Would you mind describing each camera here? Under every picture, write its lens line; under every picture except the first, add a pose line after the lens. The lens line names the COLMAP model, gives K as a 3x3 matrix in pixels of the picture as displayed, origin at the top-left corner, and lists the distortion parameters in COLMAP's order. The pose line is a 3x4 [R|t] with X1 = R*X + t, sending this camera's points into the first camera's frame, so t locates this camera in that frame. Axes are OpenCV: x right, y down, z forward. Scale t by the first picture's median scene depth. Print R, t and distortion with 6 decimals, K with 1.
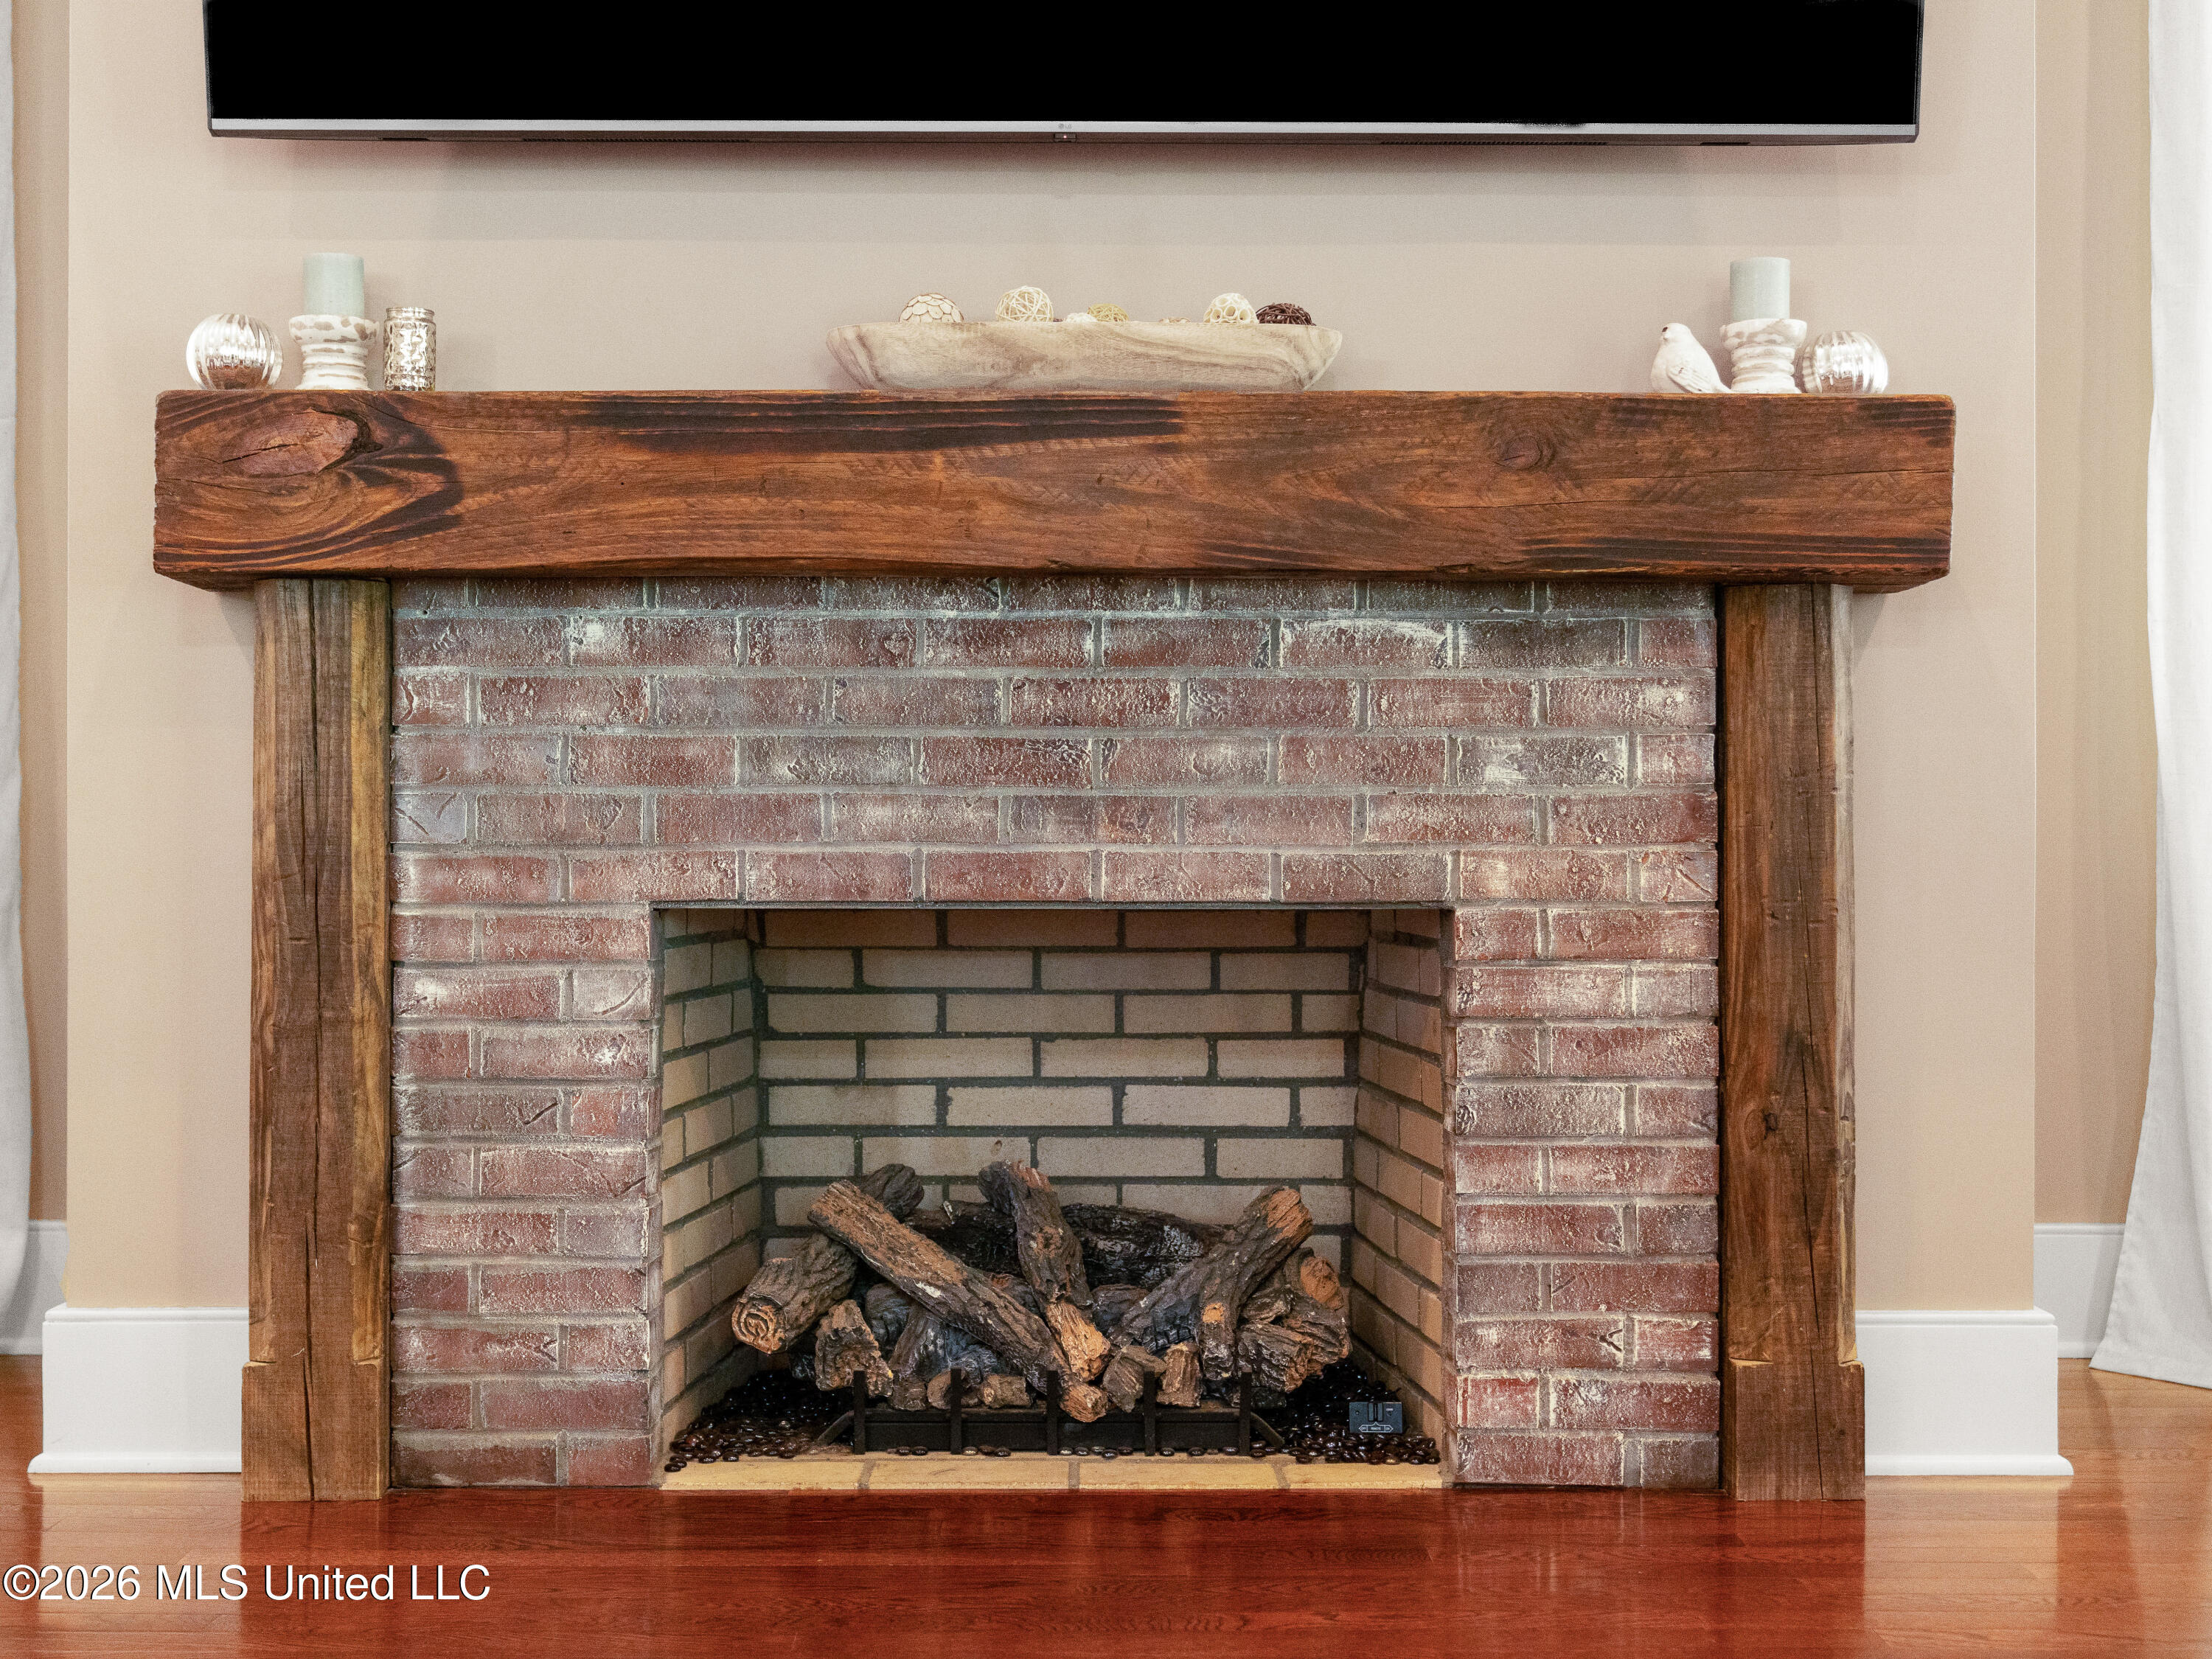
lens RADIAL K [[2640.5, 0, 1106.0], [0, 2640.5, 829.5], [0, 0, 1]] dist [-0.023085, -0.016041]
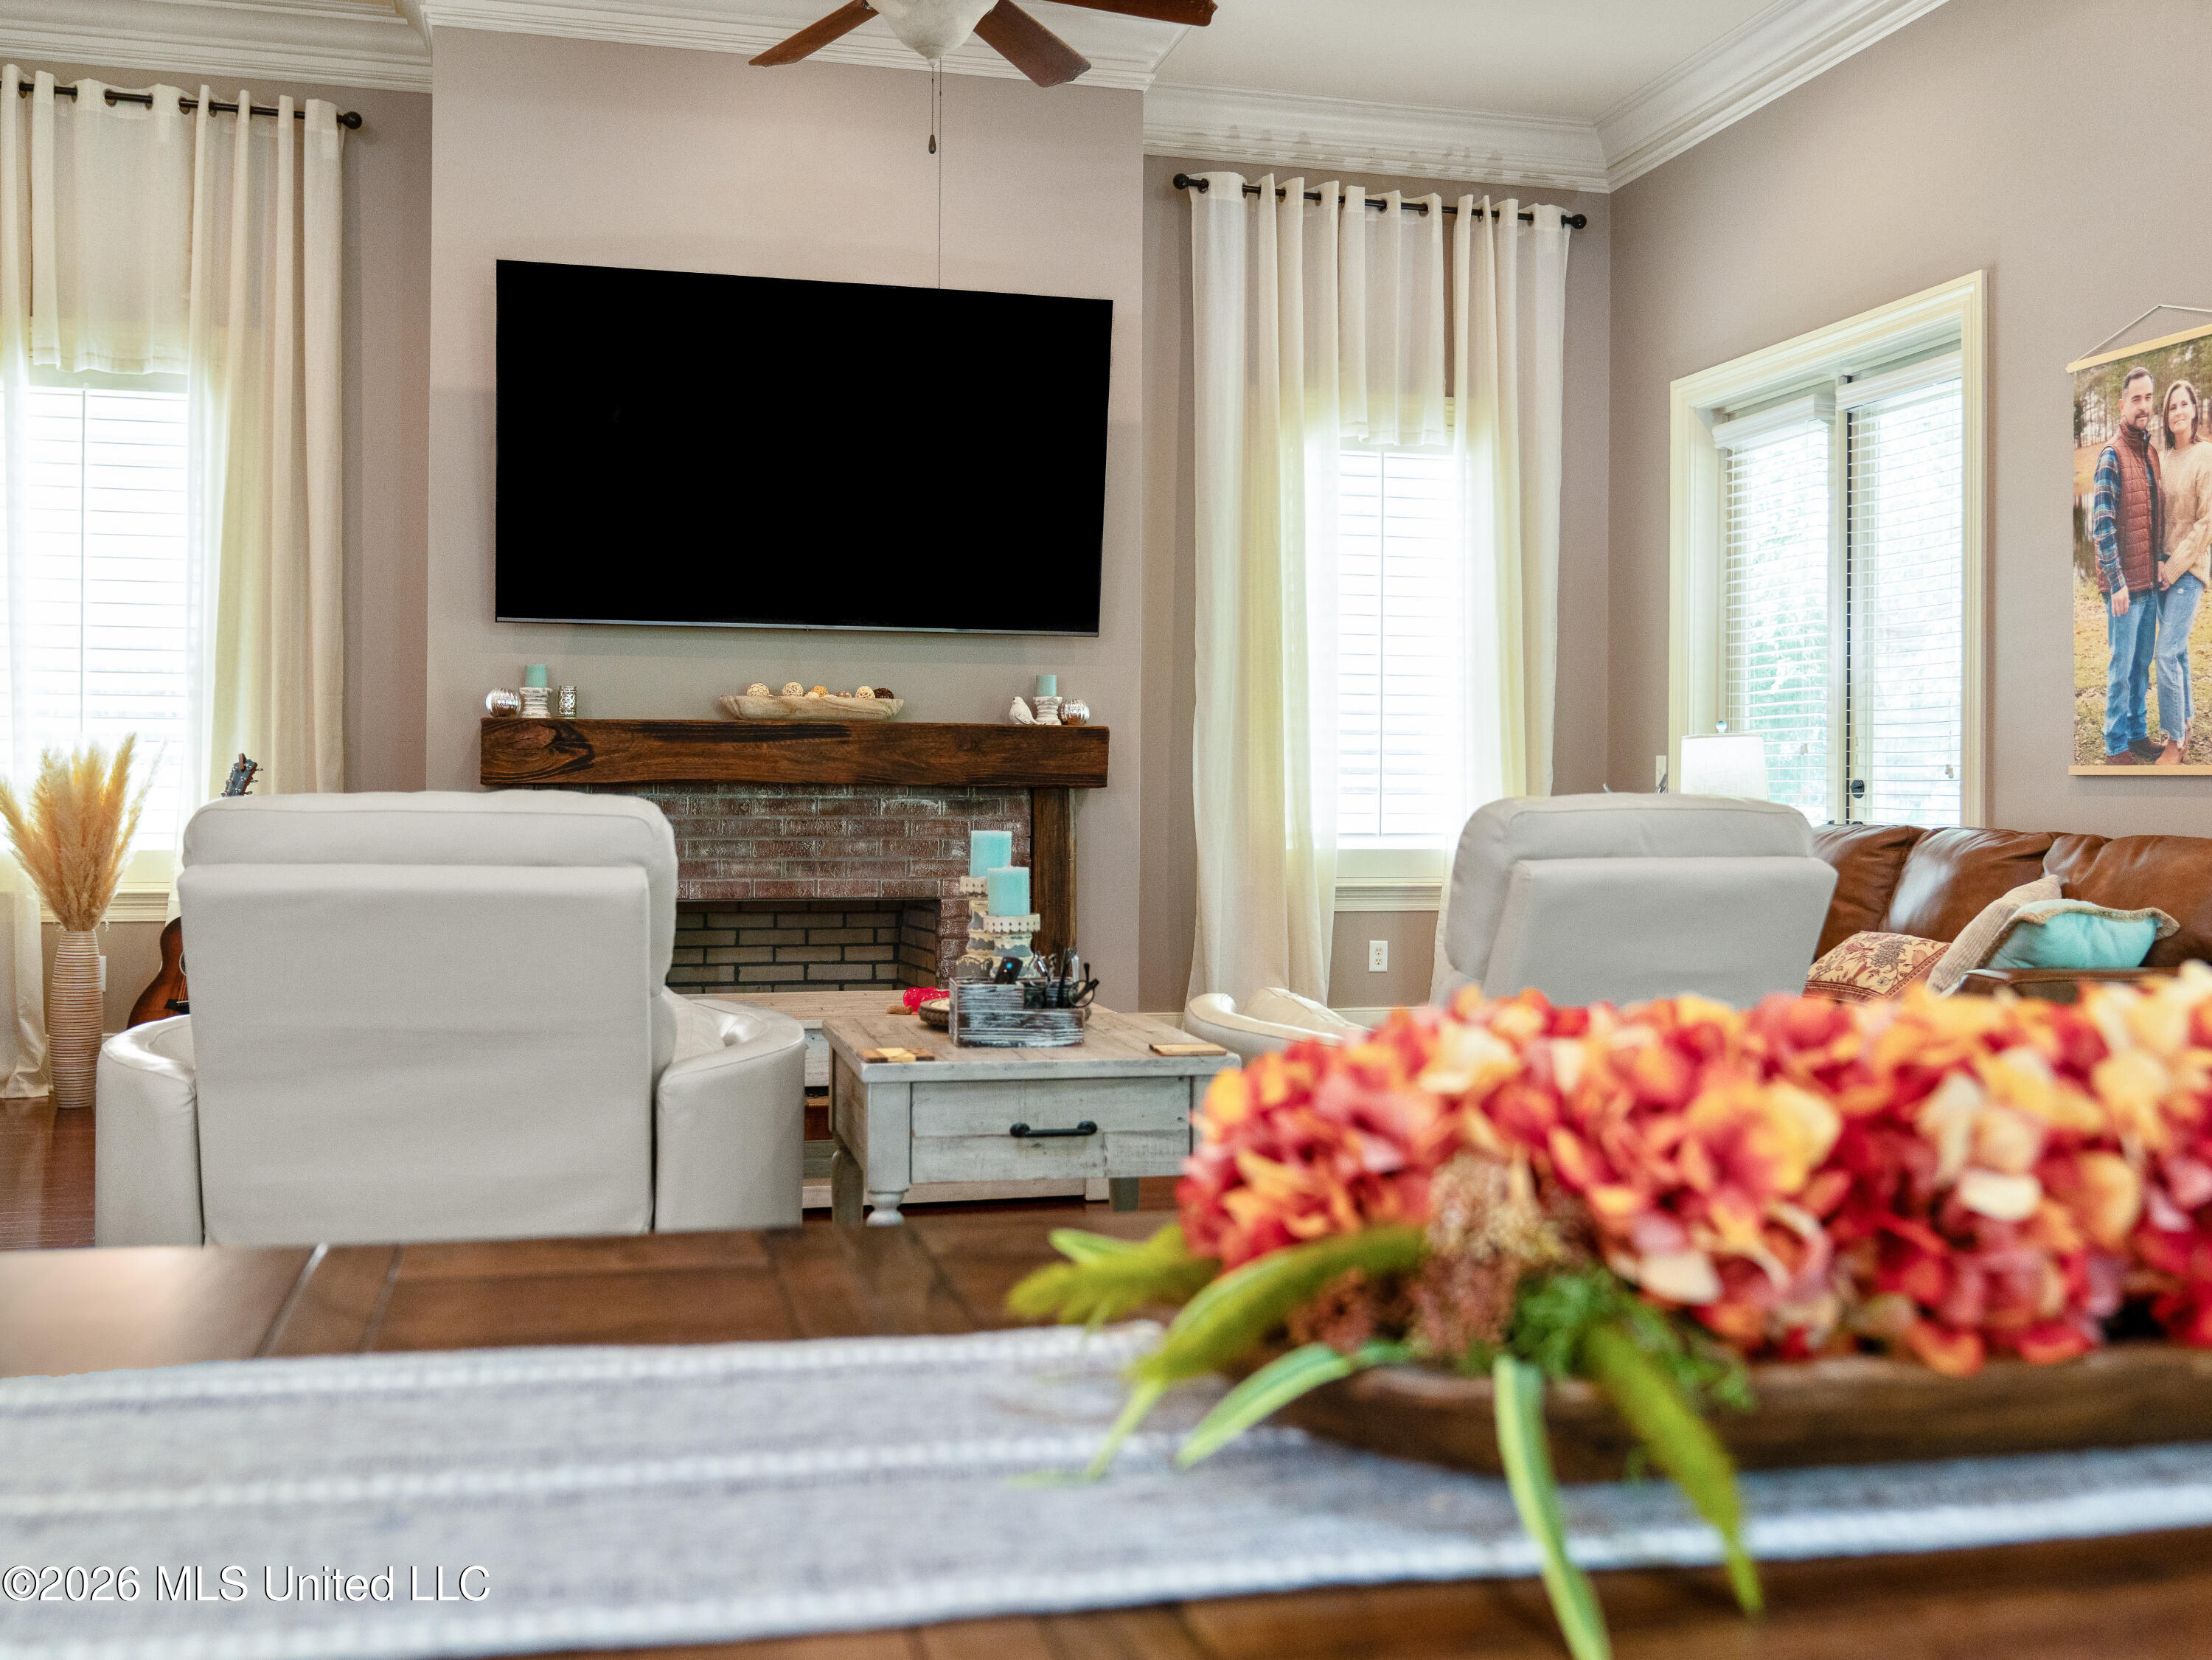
lens RADIAL K [[2169.1, 0, 1106.0], [0, 2169.1, 830.0], [0, 0, 1]] dist [-0.002915, -0.000240]
pose [[0.969428, -0.000683, 0.245376, -0.273688], [-0.005659, 0.999668, 0.025139, -0.106267], [-0.245312, -0.025759, 0.969102, -1.332678]]
